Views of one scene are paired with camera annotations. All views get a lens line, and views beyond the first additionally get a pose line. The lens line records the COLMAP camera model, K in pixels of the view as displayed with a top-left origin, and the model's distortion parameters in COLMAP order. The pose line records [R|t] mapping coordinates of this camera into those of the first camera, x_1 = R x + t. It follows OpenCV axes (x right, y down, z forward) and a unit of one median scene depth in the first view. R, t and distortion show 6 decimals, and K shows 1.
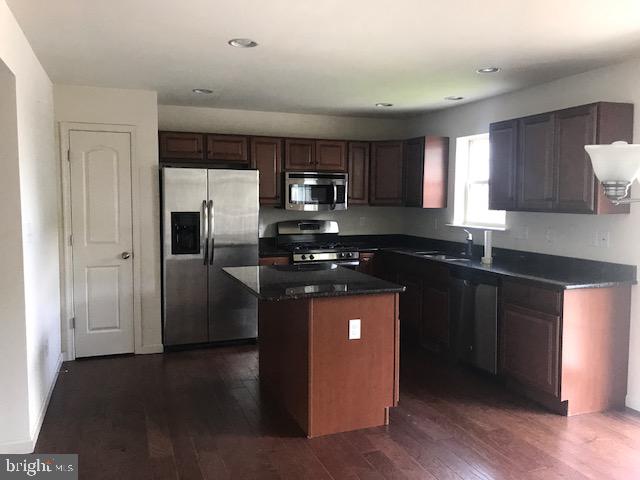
lens RADIAL K [[525.7, 0, 315.6], [0, 525.7, 228.3], [0, 0, 1]] dist [0.112254, -0.253328]
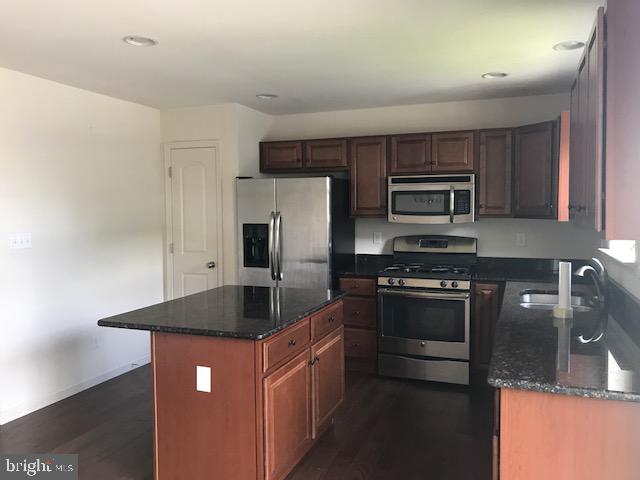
lens RADIAL K [[525.7, 0, 315.6], [0, 525.7, 228.3], [0, 0, 1]] dist [0.112254, -0.253328]
pose [[0.737868, 0.017036, -0.674730, 0.438488], [-0.028378, 0.999580, -0.005796, -0.018209], [0.674348, 0.023424, 0.738042, 0.324525]]
